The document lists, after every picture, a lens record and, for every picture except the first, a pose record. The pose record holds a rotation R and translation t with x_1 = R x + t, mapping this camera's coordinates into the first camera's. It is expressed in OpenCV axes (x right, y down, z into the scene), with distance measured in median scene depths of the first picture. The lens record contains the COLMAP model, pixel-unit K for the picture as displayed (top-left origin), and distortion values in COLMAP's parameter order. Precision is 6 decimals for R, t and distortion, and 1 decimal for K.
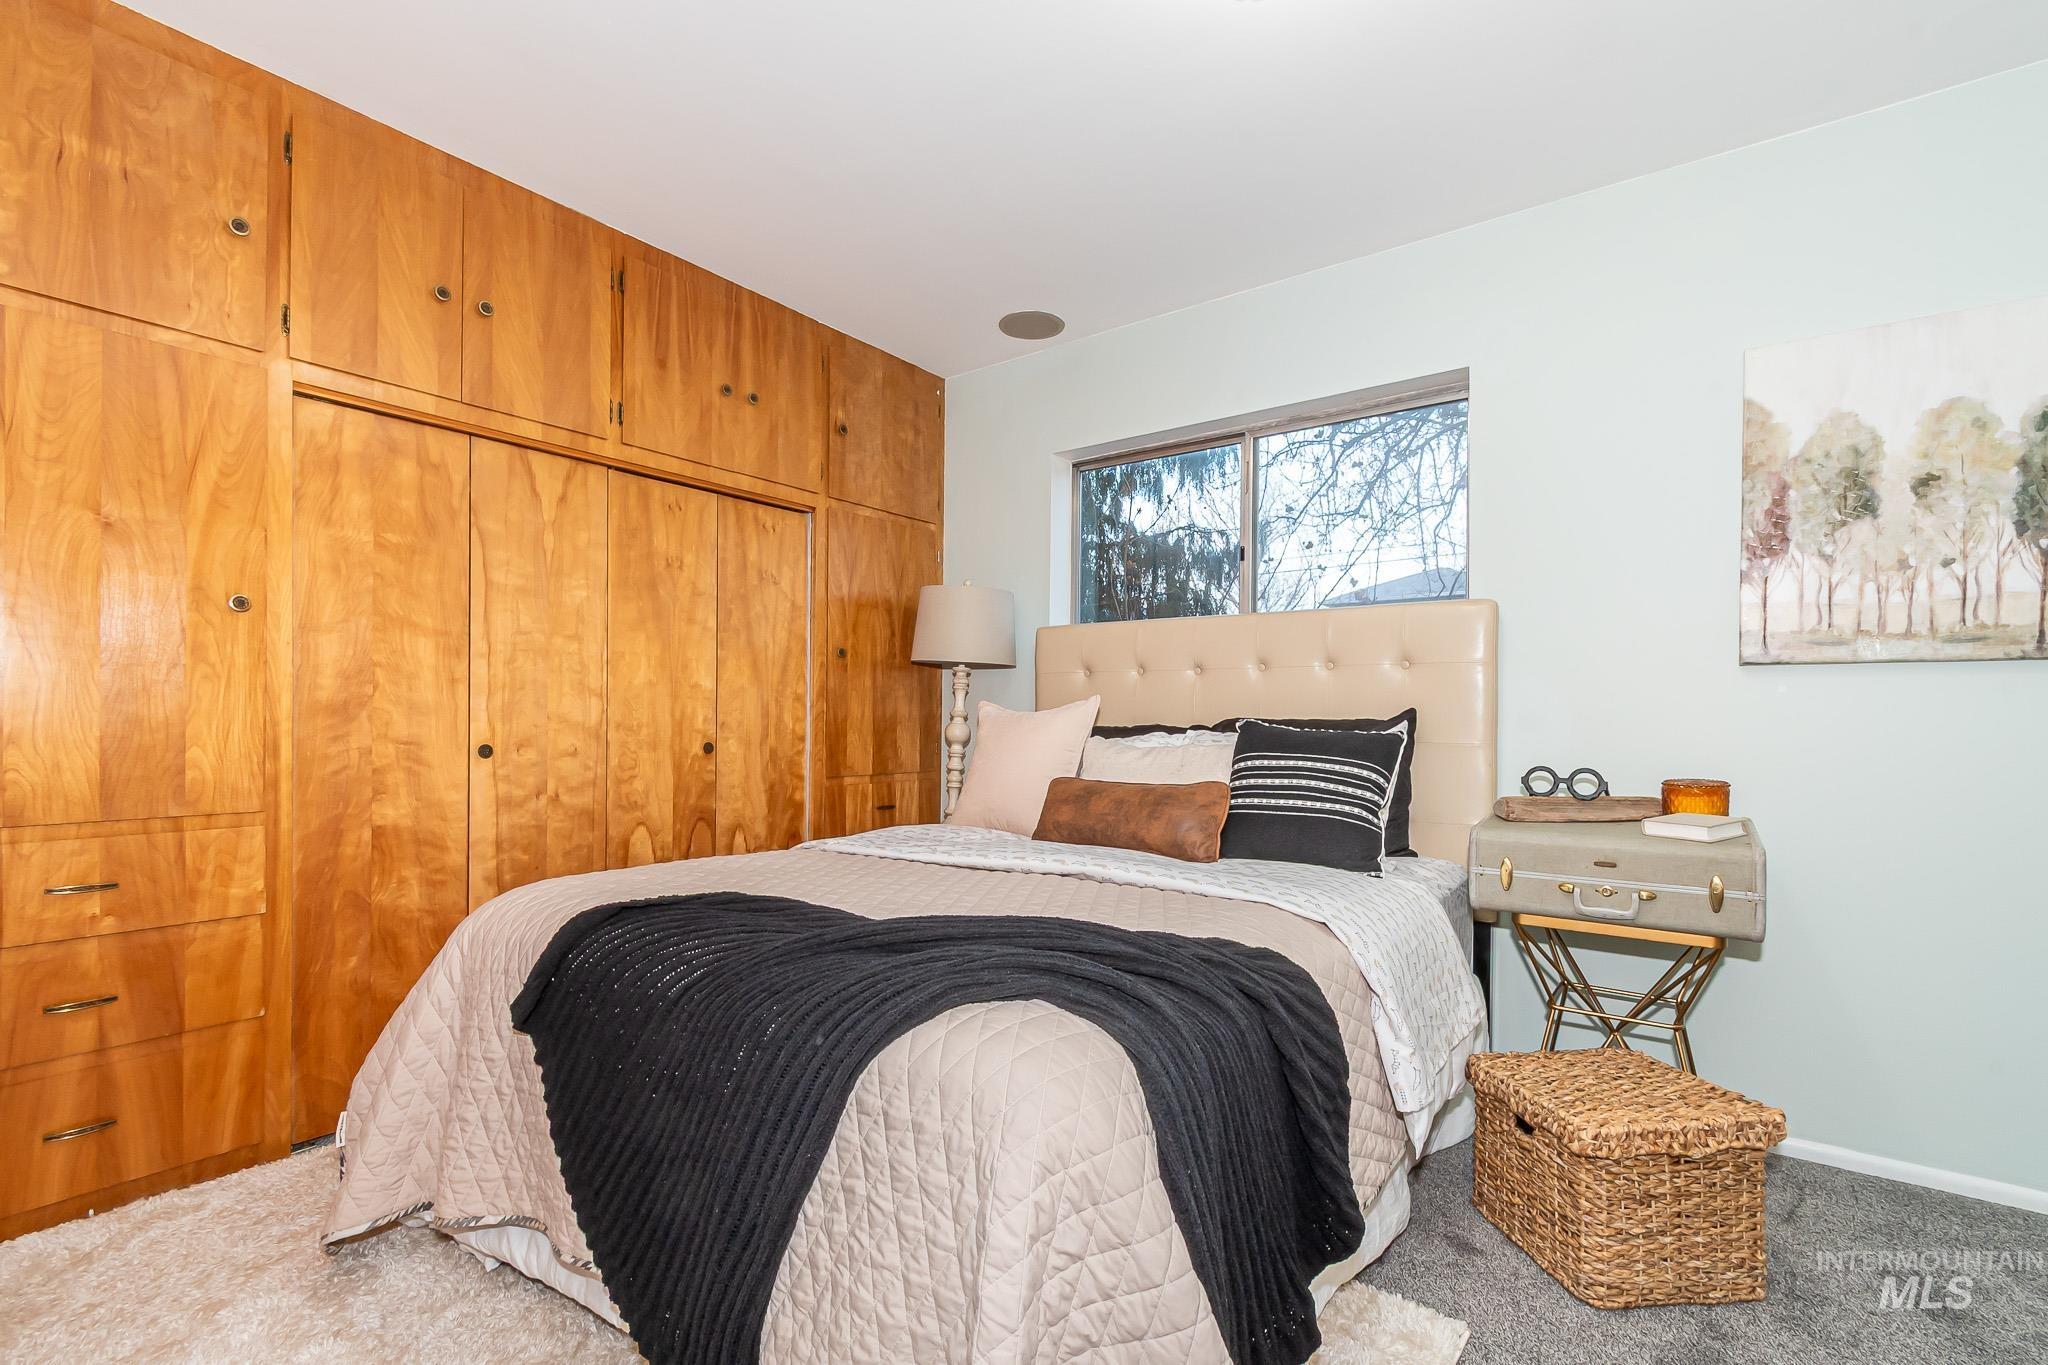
lens RADIAL K [[912.9, 0, 1066.2], [0, 912.9, 719.2], [0, 0, 1]] dist [-0.002130, -0.001335]
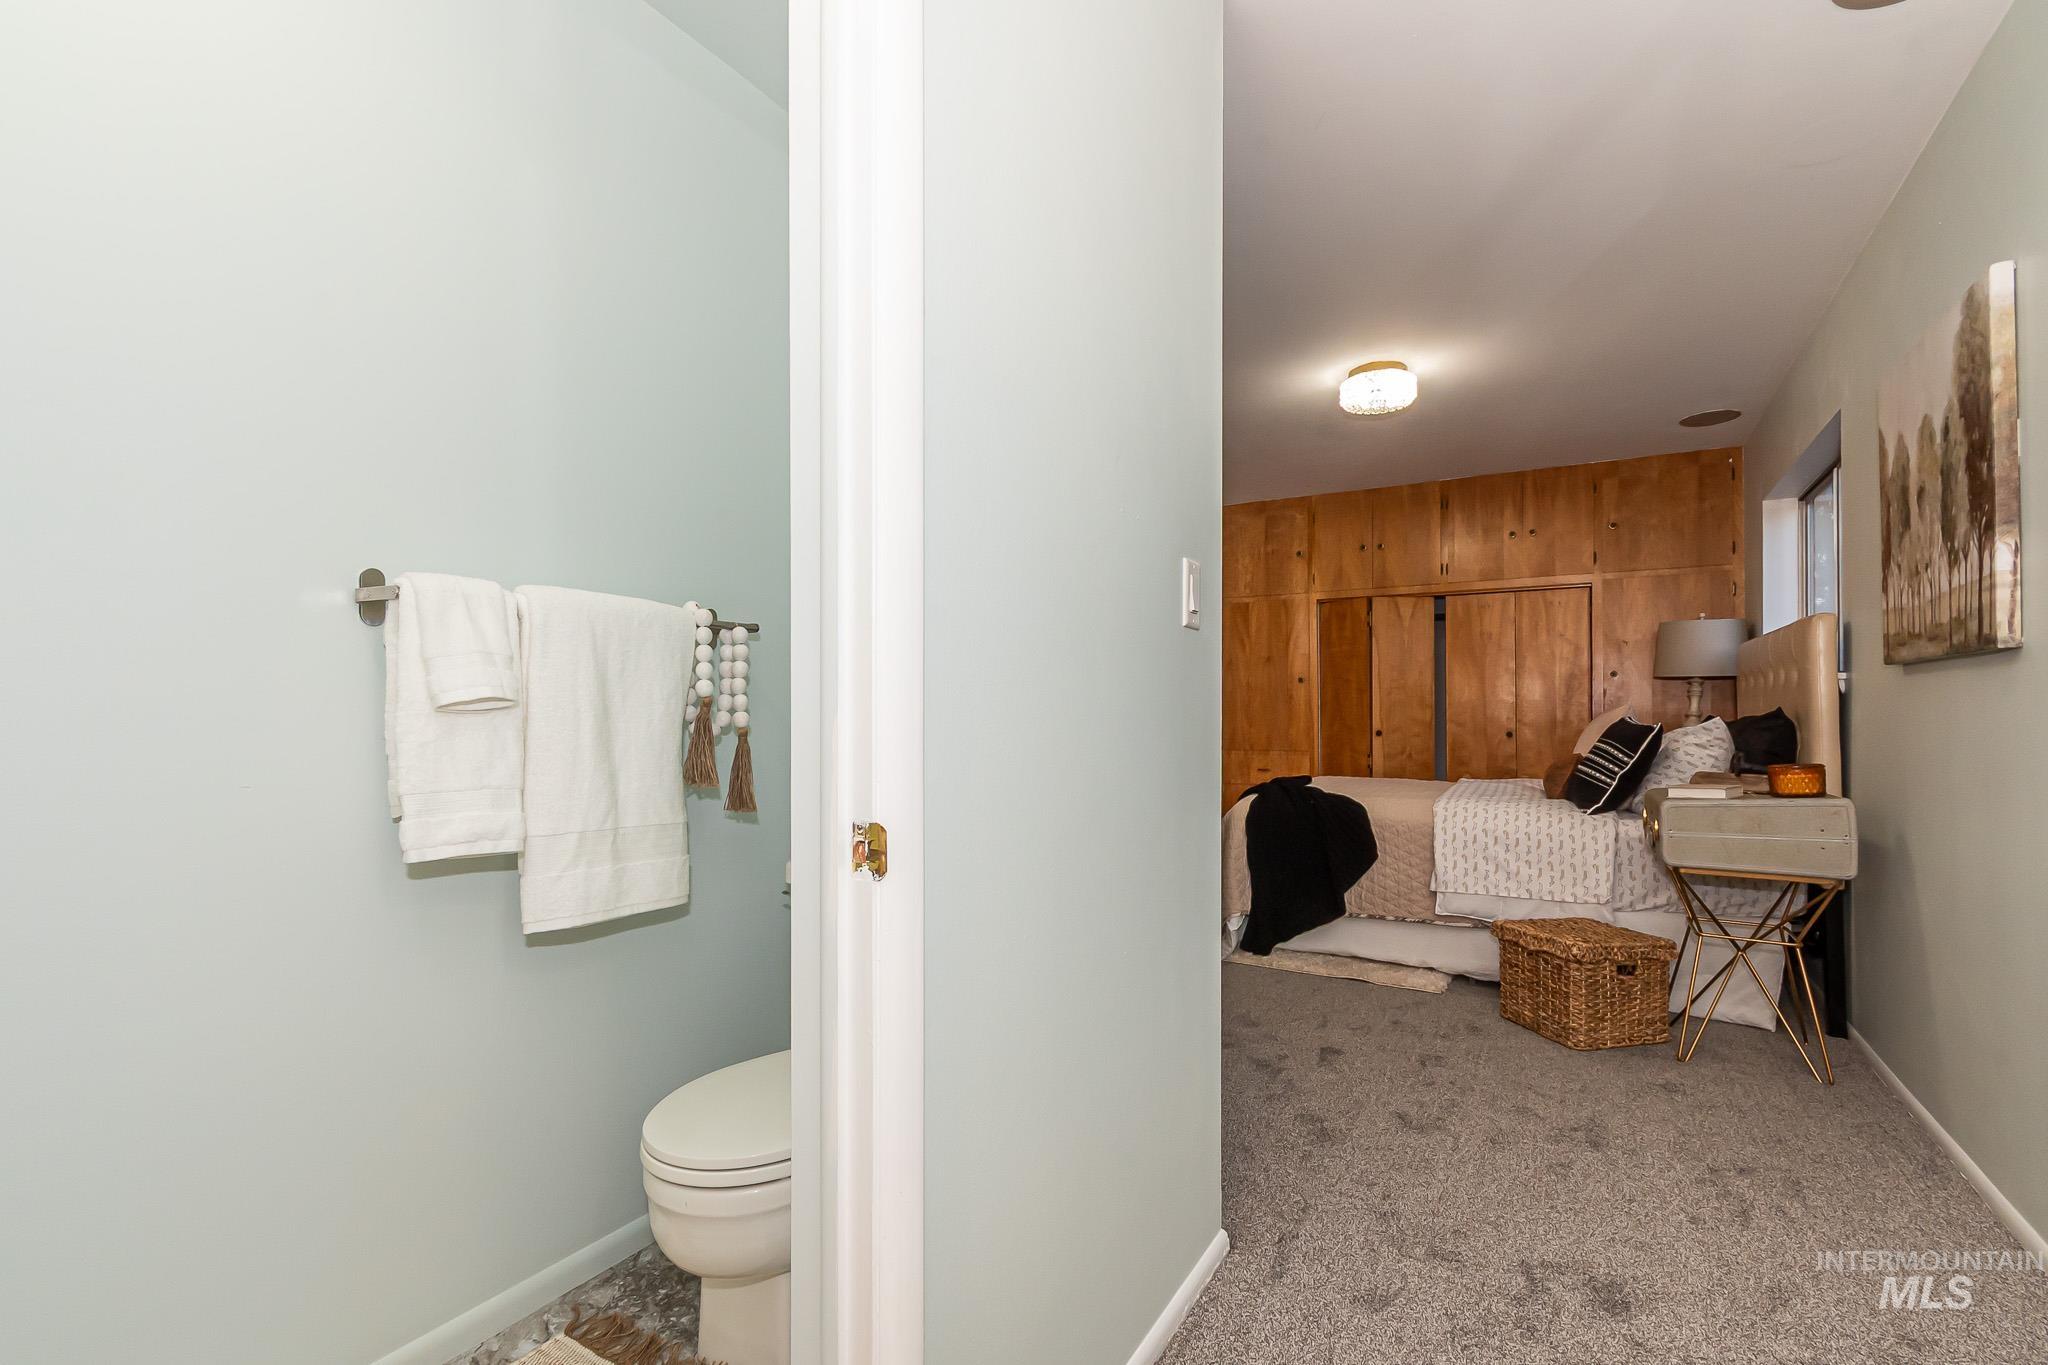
lens RADIAL K [[912.9, 0, 1022.9], [0, 912.9, 699.5], [0, 0, 1]] dist [-0.002130, -0.001335]
pose [[0.096954, -0.024483, -0.994988, 1.542903], [0.002886, 0.999700, -0.024318, 0.003029], [0.995285, -0.000513, 0.096995, -0.149748]]
